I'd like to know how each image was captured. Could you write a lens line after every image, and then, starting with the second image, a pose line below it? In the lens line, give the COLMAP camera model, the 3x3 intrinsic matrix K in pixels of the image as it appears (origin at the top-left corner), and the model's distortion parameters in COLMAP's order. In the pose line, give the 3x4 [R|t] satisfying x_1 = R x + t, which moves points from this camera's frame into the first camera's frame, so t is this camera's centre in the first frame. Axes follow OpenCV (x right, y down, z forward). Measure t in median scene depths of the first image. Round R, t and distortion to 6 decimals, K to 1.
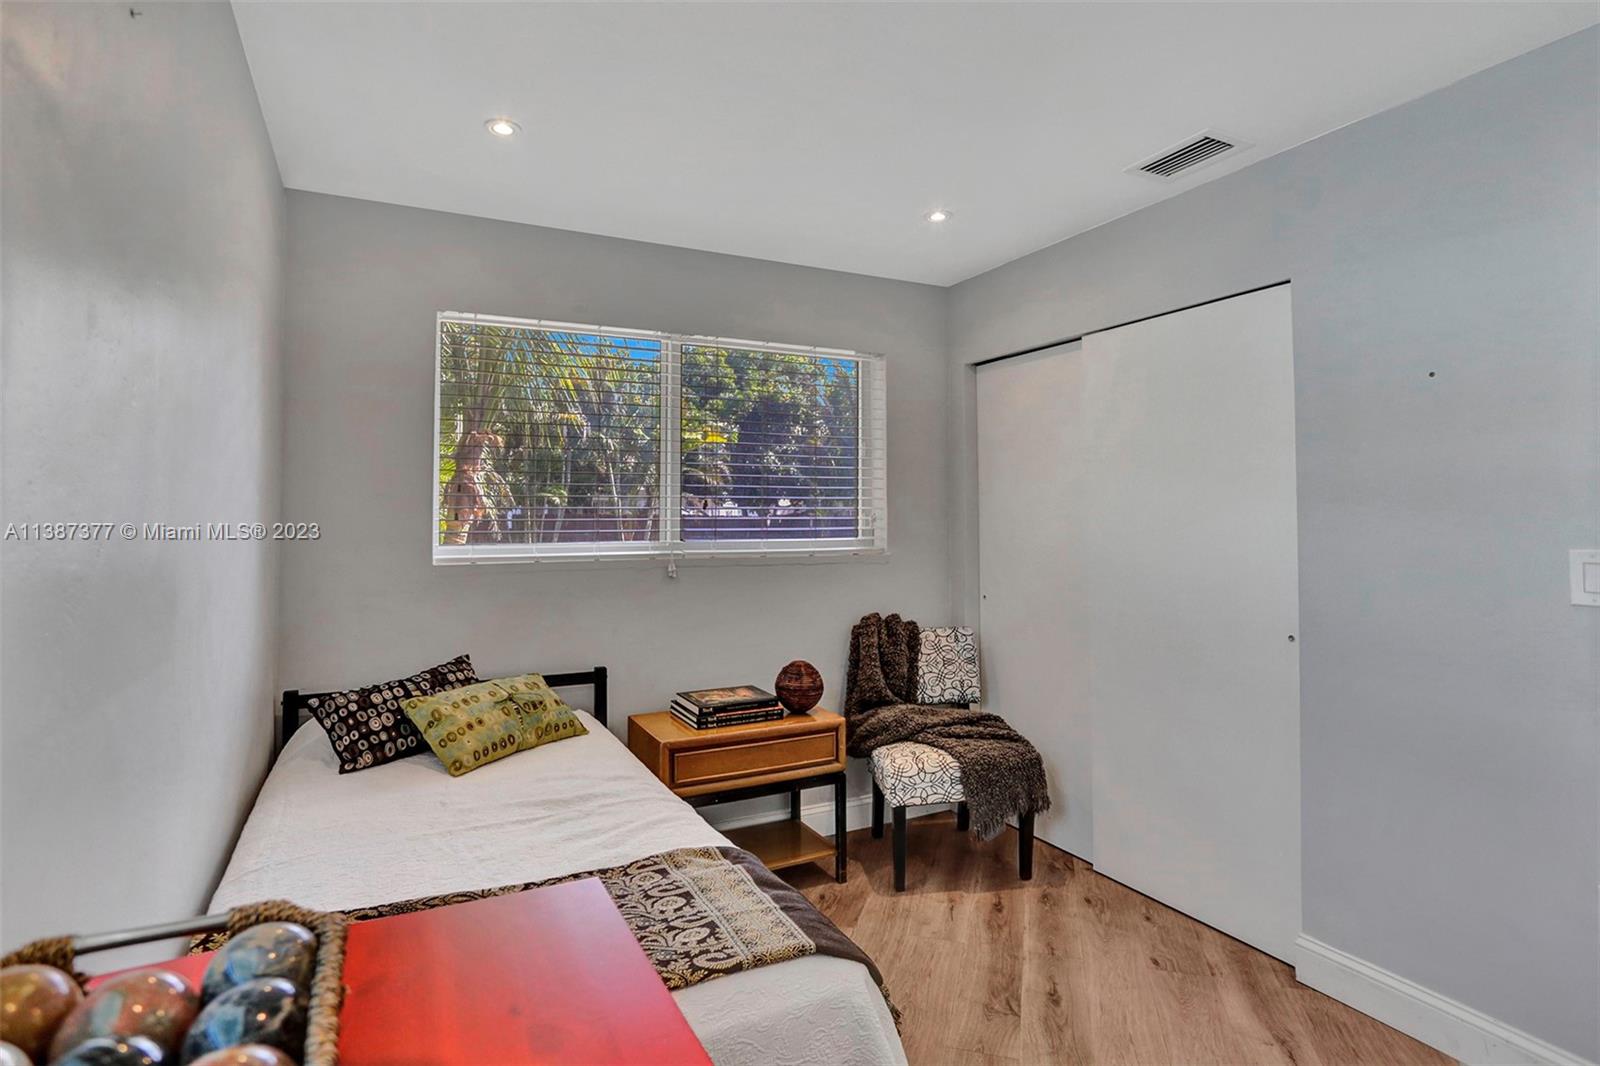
lens RADIAL K [[819.8, 0, 788.8], [0, 819.8, 506.8], [0, 0, 1]] dist [-0.056814, 0.035952]
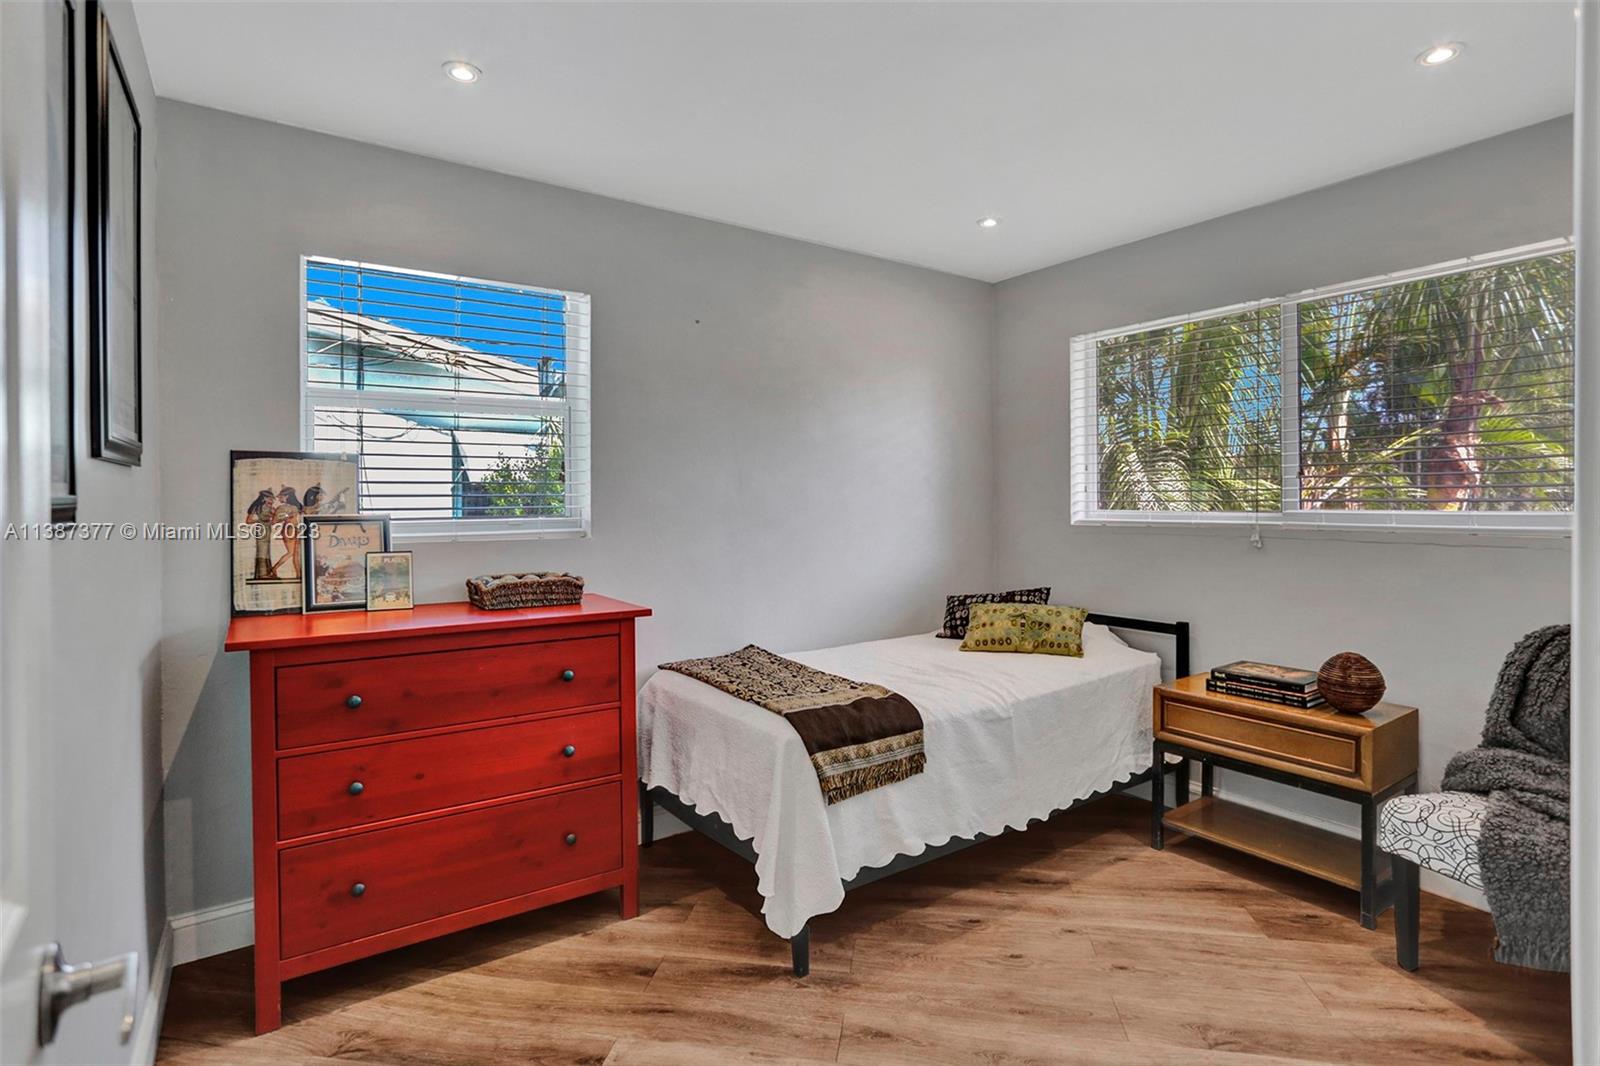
lens RADIAL K [[819.8, 0, 788.8], [0, 819.8, 506.8], [0, 0, 1]] dist [-0.056814, 0.035952]
pose [[0.119351, 0.011650, -0.992784, 0.835564], [0.019768, 0.999705, 0.014108, 0.011966], [0.992655, -0.021309, 0.119085, 0.339993]]
